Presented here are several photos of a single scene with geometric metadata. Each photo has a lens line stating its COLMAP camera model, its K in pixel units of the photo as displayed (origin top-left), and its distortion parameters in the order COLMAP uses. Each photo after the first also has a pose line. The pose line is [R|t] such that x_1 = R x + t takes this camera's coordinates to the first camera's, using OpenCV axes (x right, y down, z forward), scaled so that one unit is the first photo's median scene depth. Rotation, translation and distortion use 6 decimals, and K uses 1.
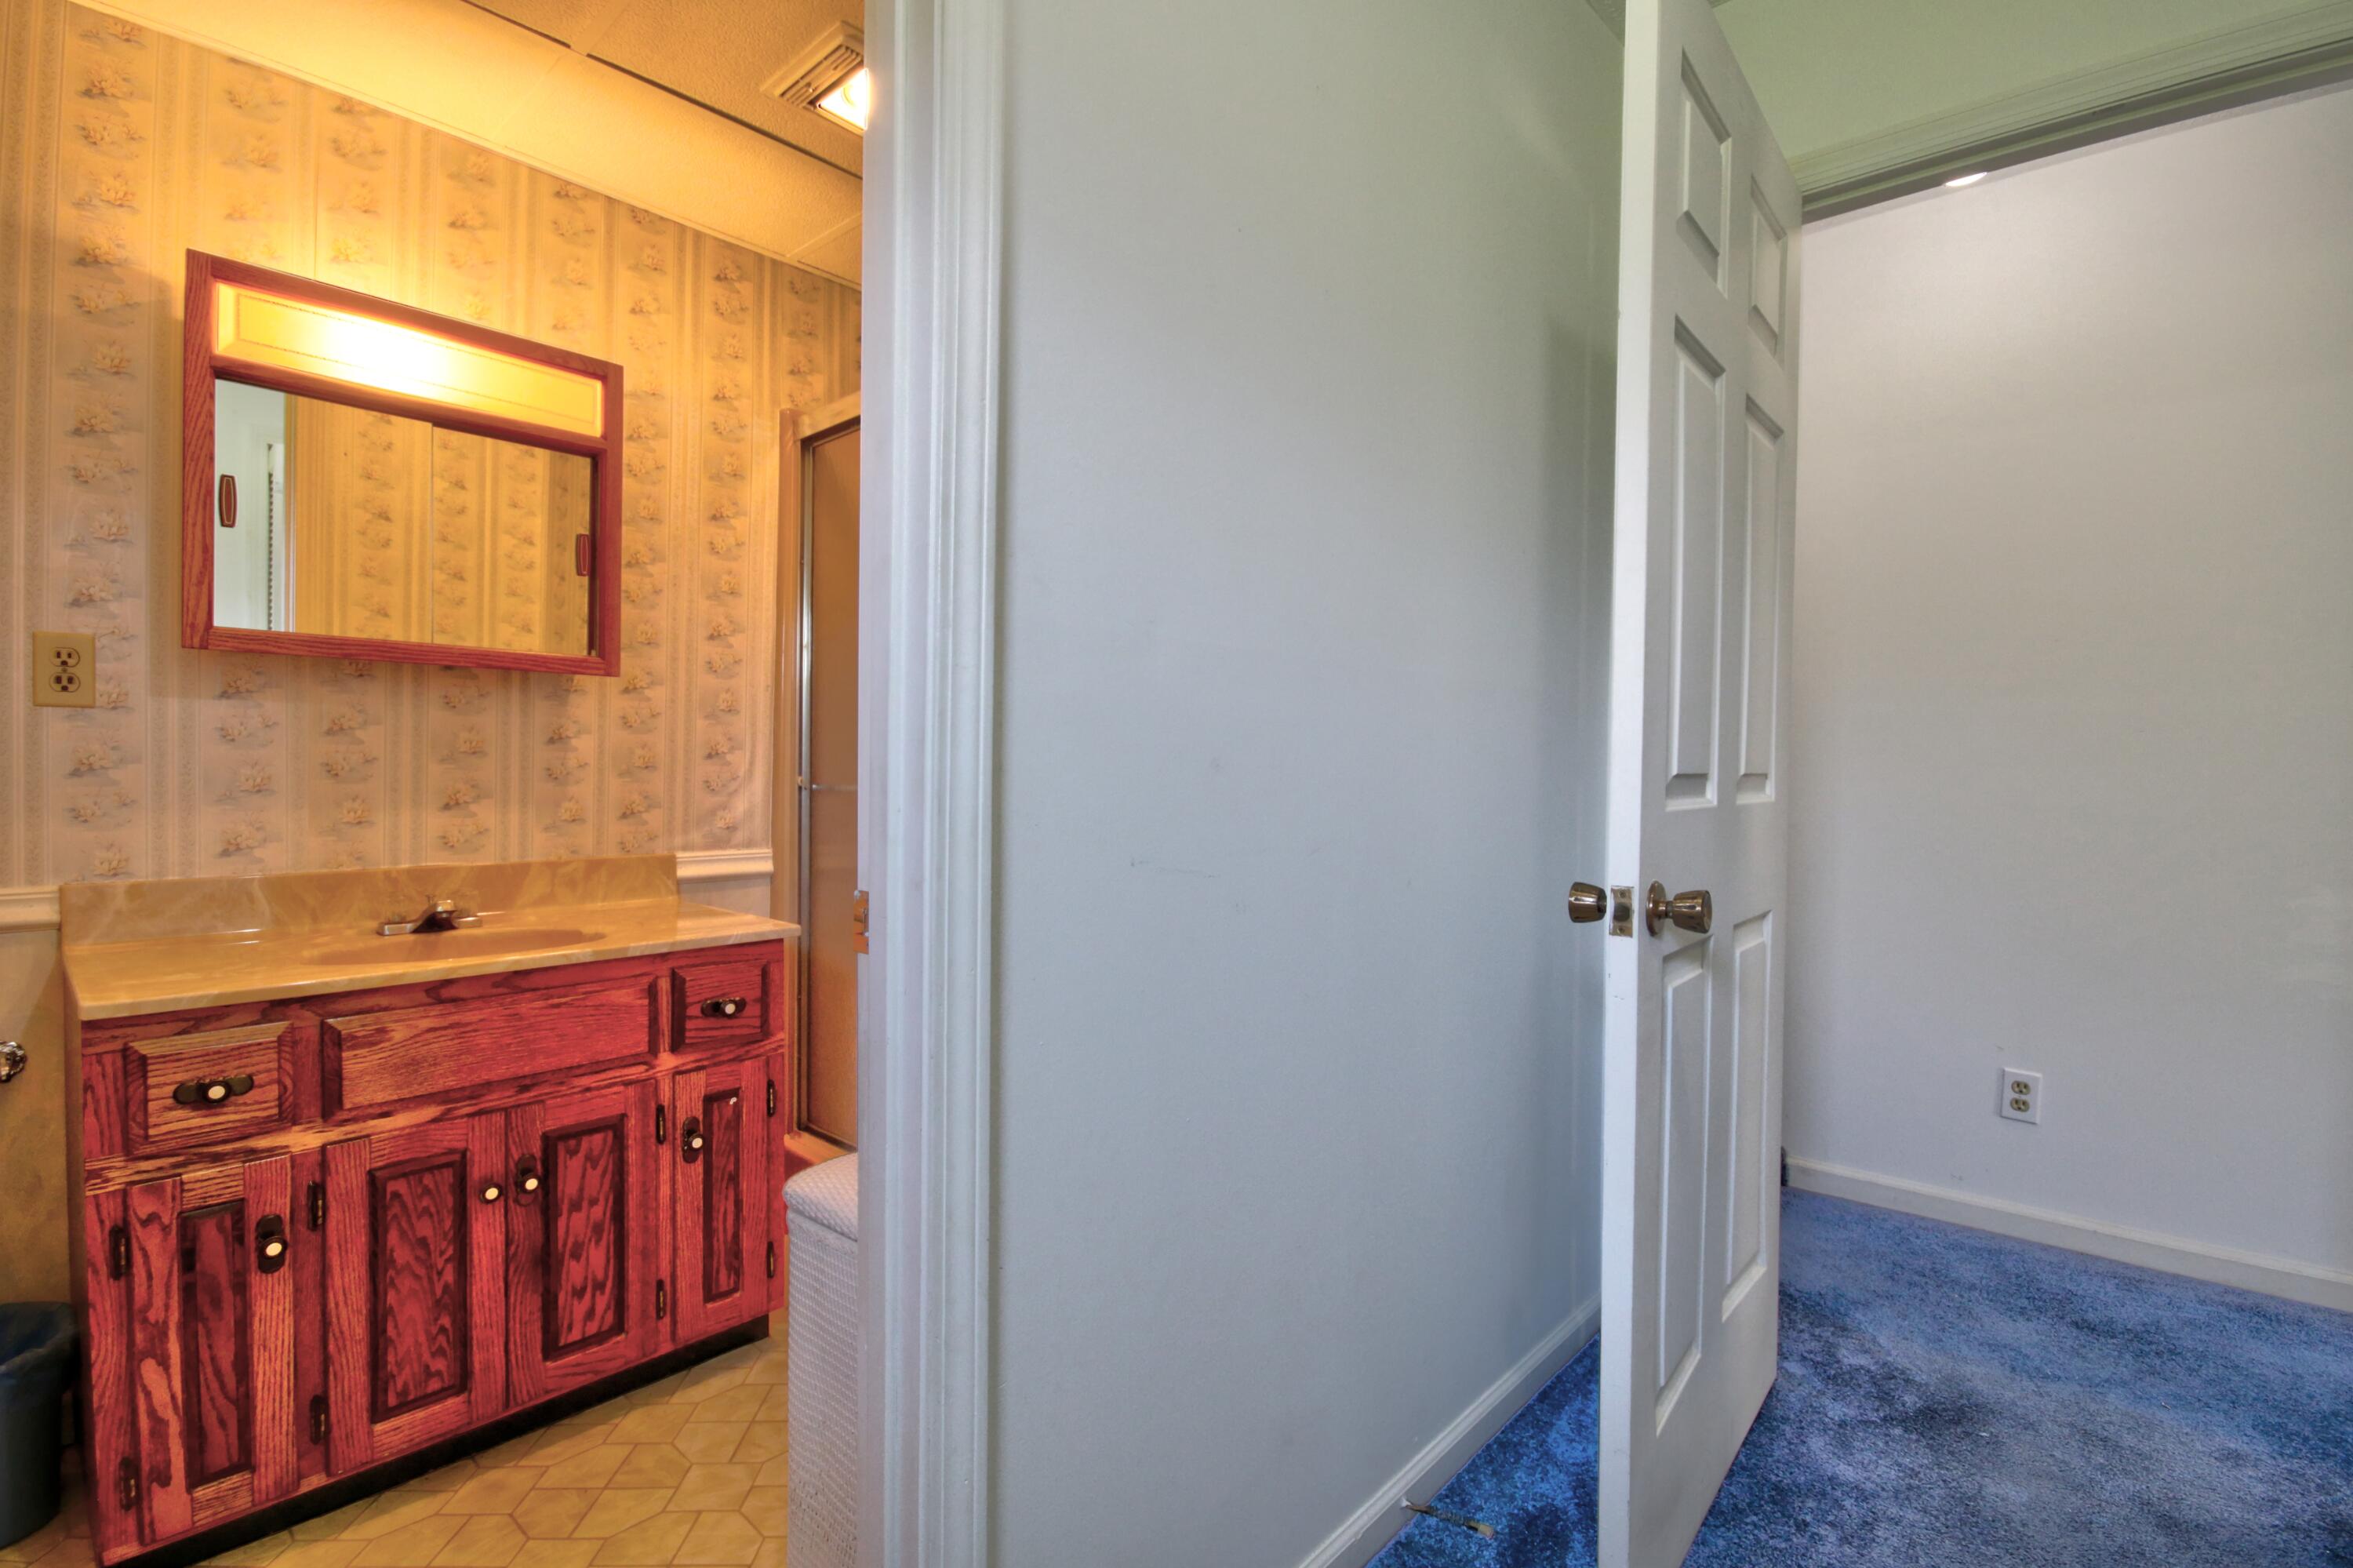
lens RADIAL K [[1091.8, 0, 1164.0], [0, 1091.8, 786.4], [0, 0, 1]] dist [0.022601, -0.015227]
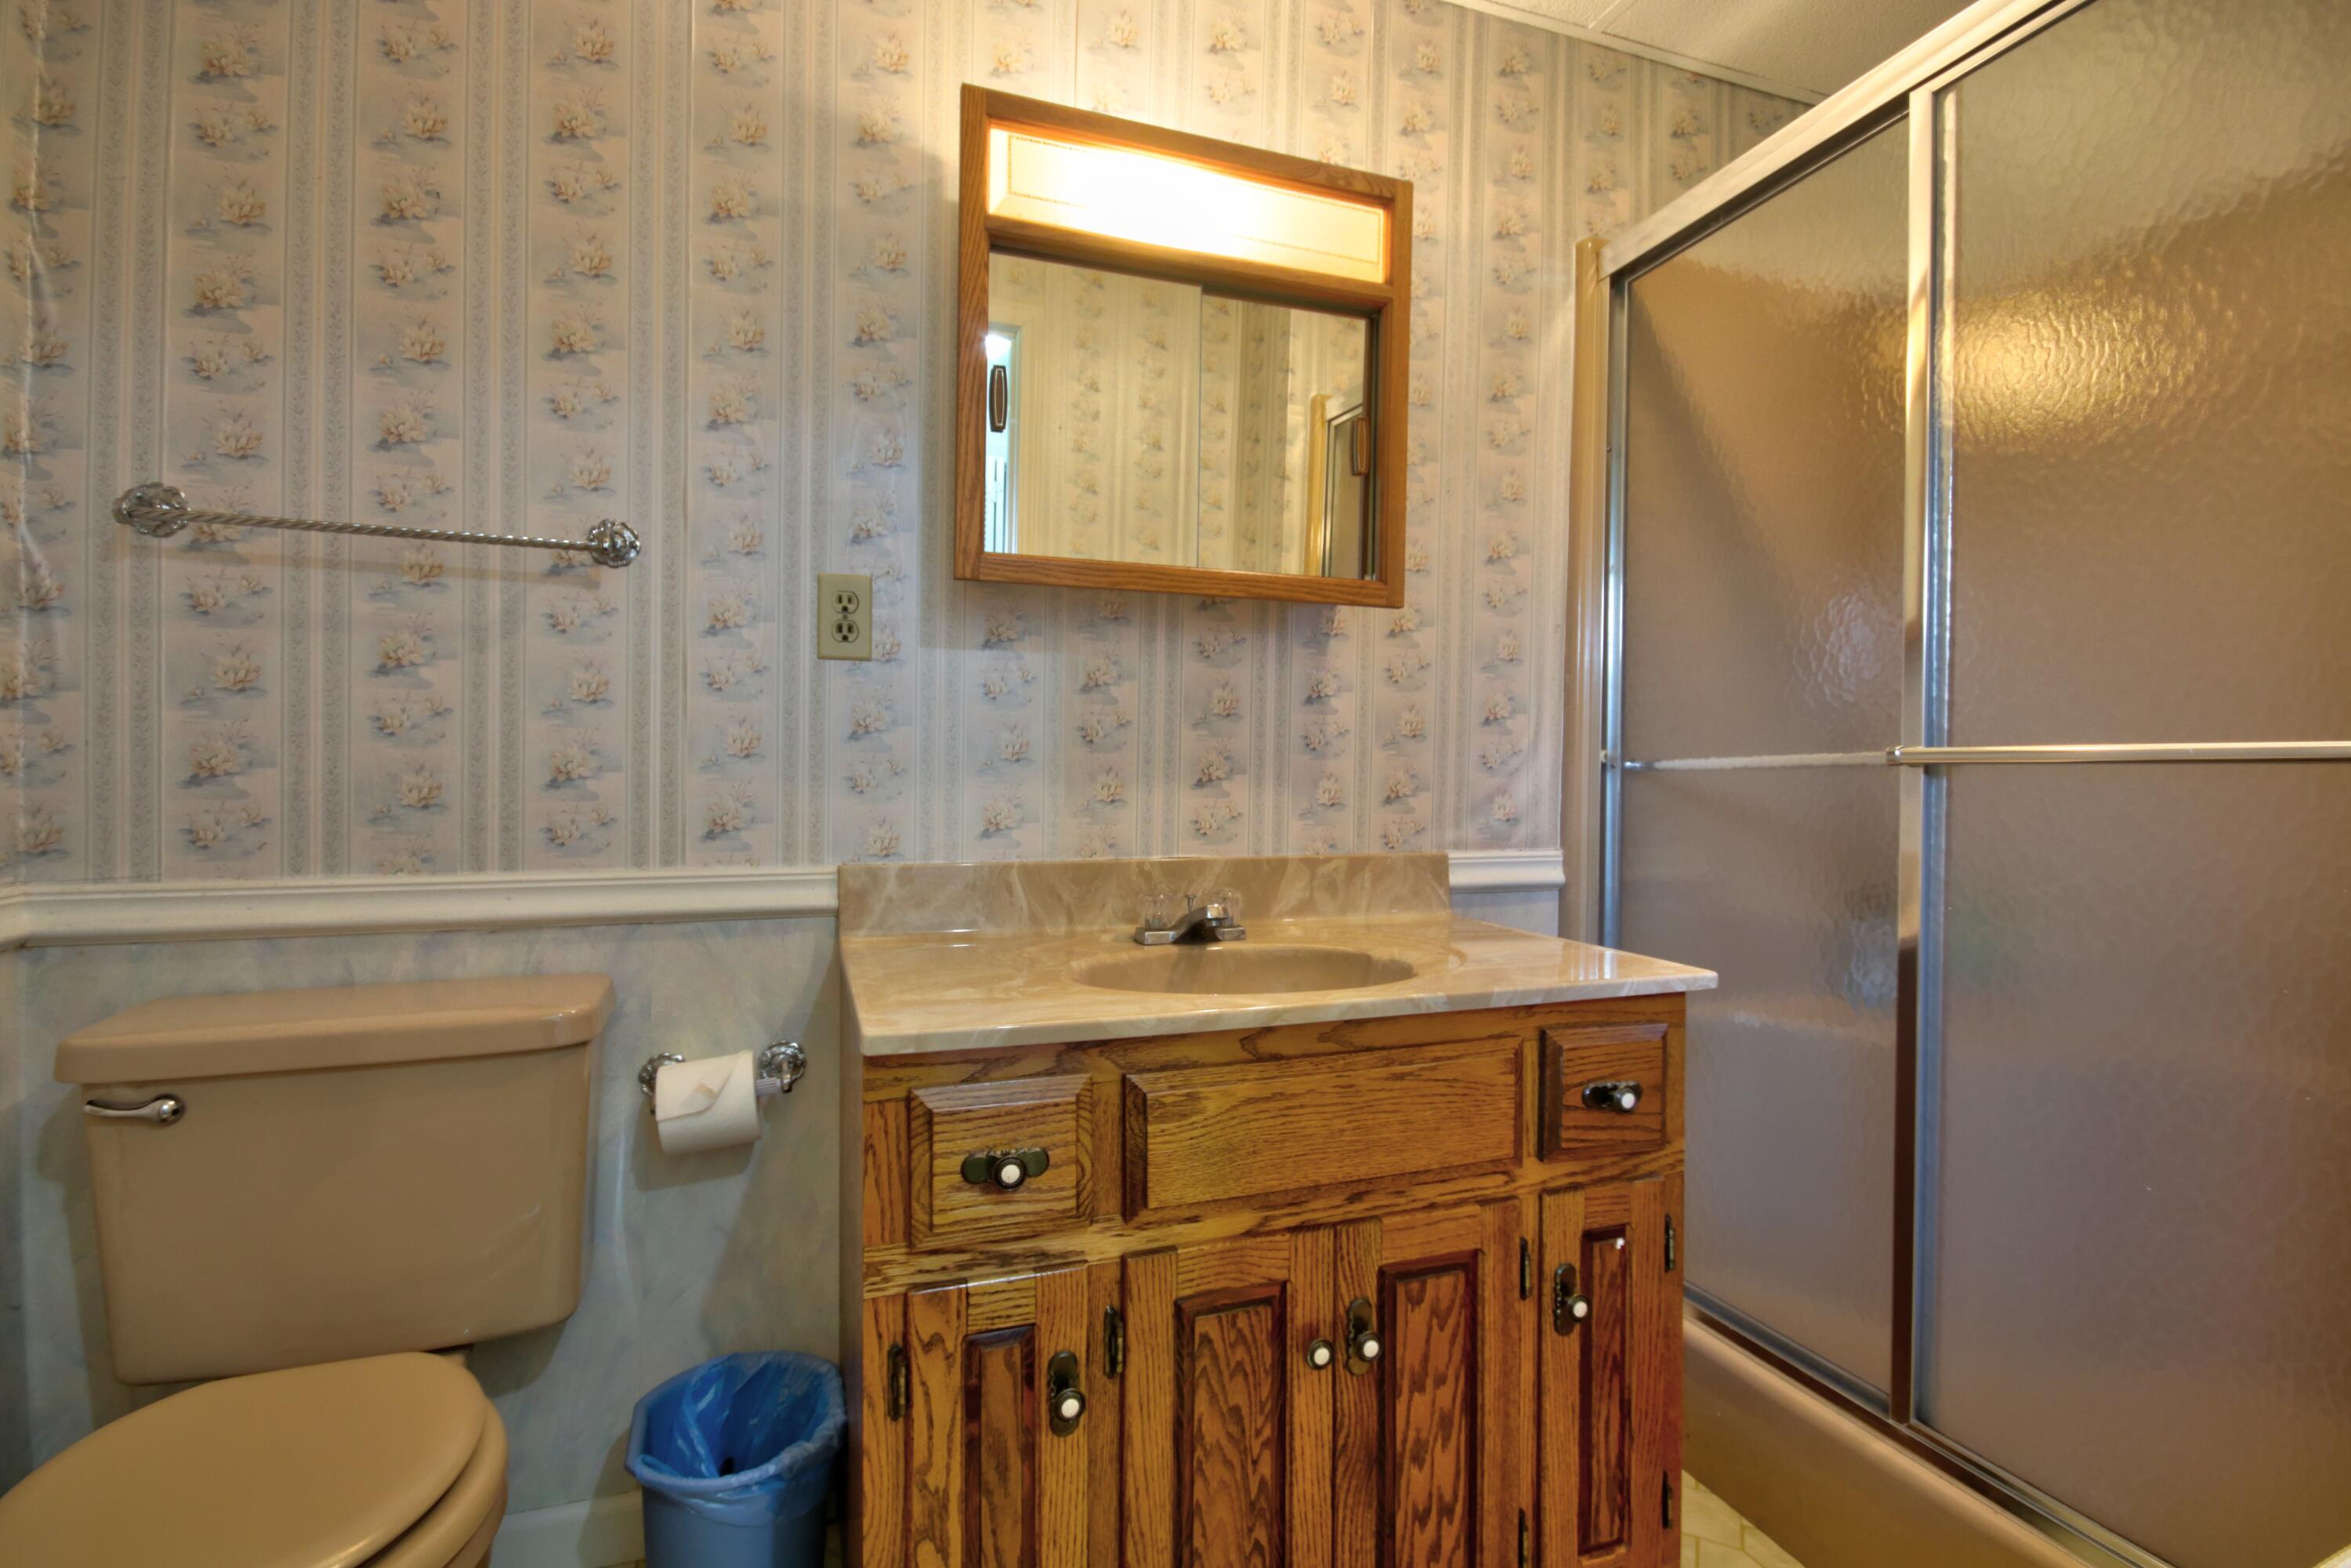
lens RADIAL K [[1086.9, 0, 1168.9], [0, 1086.9, 786.0], [0, 0, 1]] dist [0.001104, 0.009647]
pose [[0.884033, 0.000305, -0.467424, -0.351382], [-0.005971, 0.999926, -0.010641, 0.032920], [0.467386, 0.012199, 0.883969, 0.341670]]
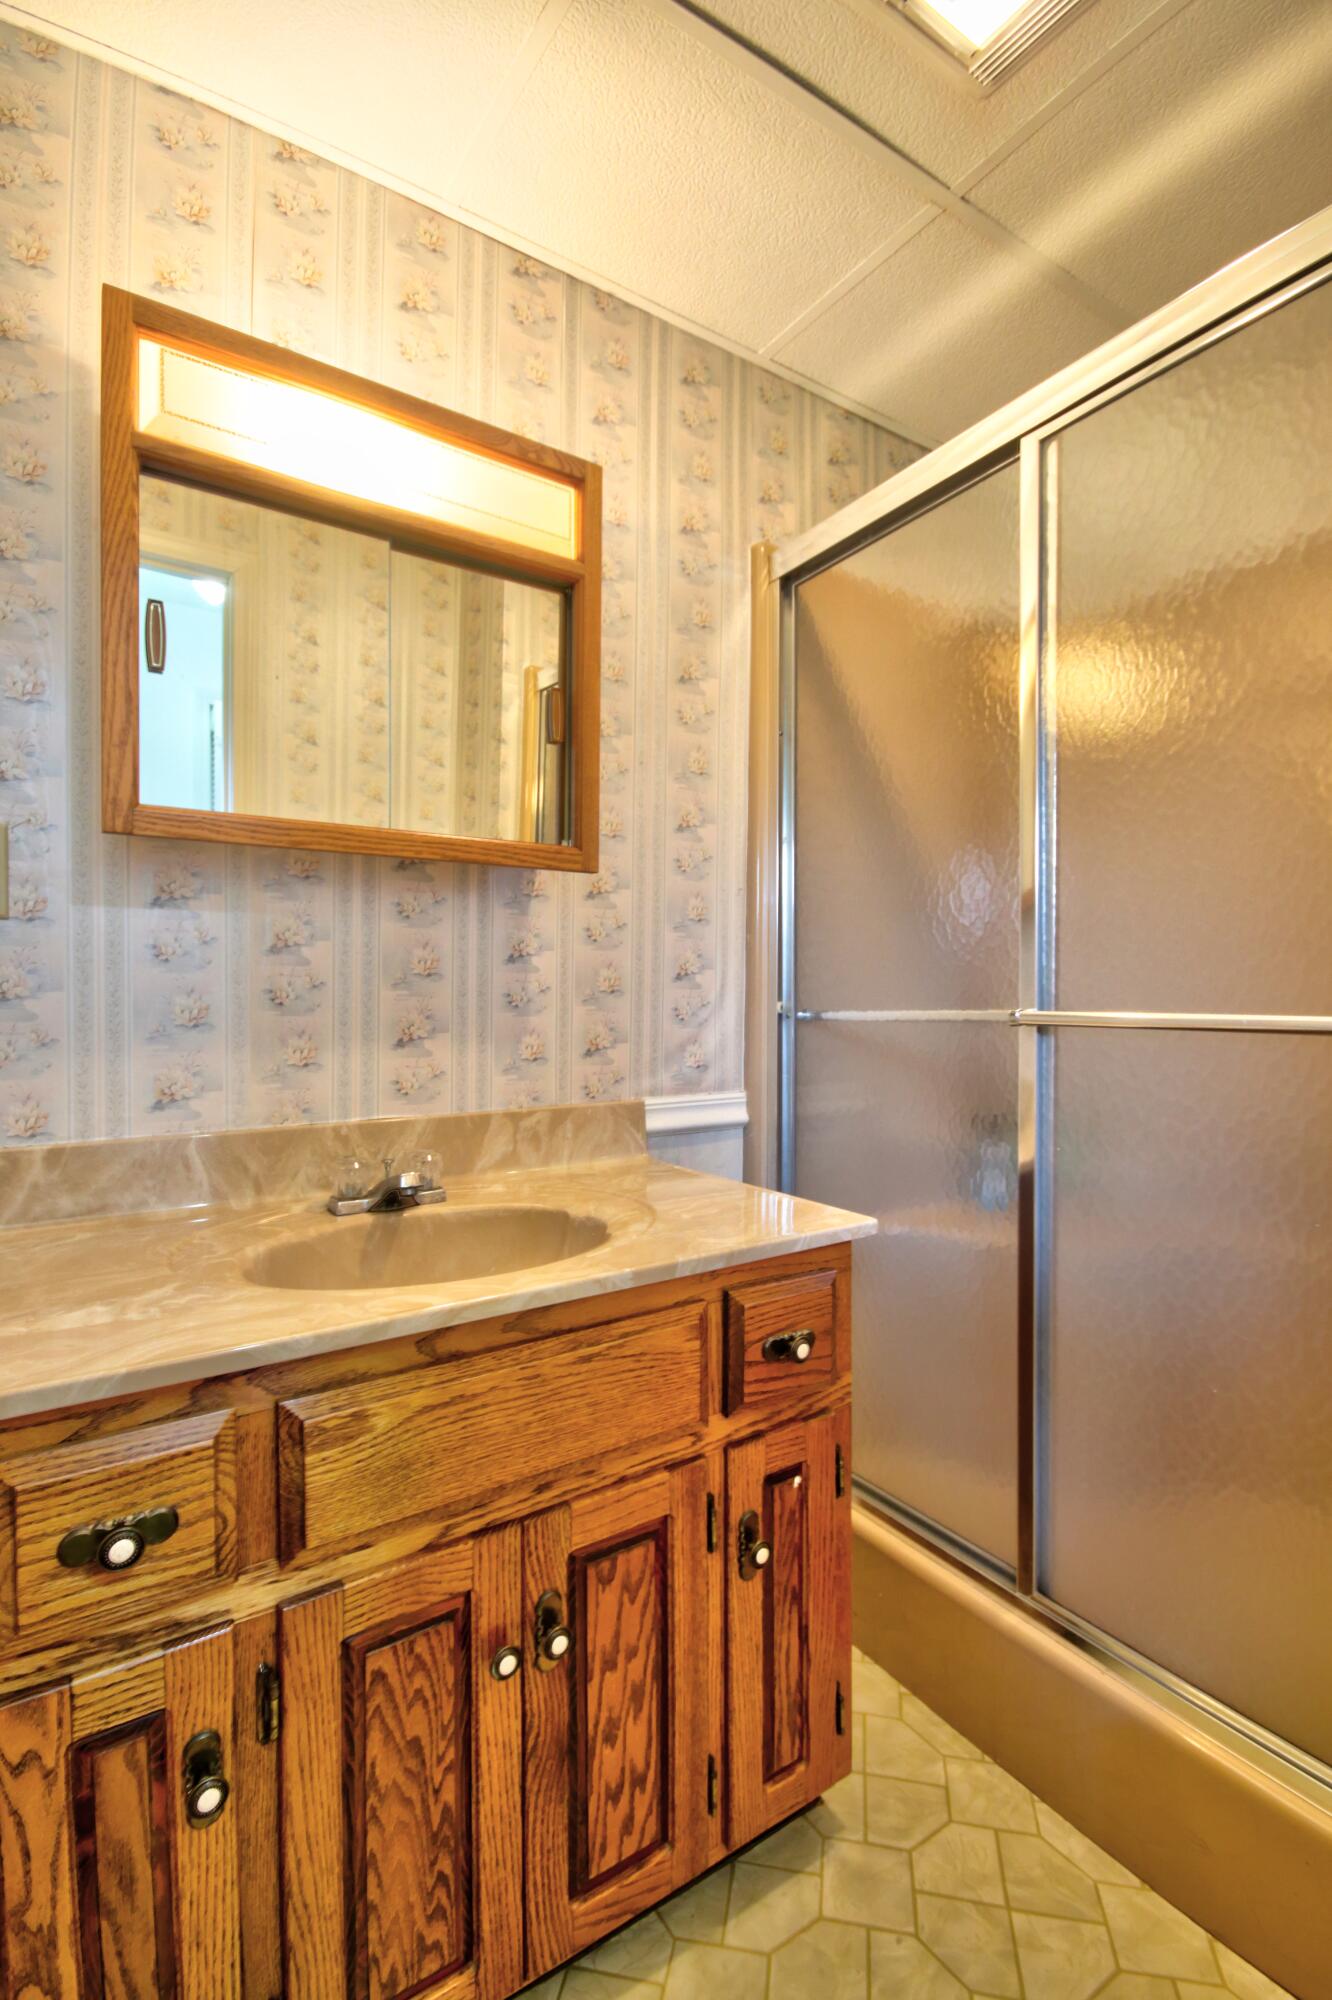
lens RADIAL K [[927.9, 0, 662.6], [0, 927.9, 1004.9], [0, 0, 1]] dist [0.022601, -0.015227]
pose [[0.972533, -0.010444, -0.232531, -0.359732], [0.008392, 0.999917, -0.009813, -0.001184], [0.232614, 0.007592, 0.972539, 0.451210]]
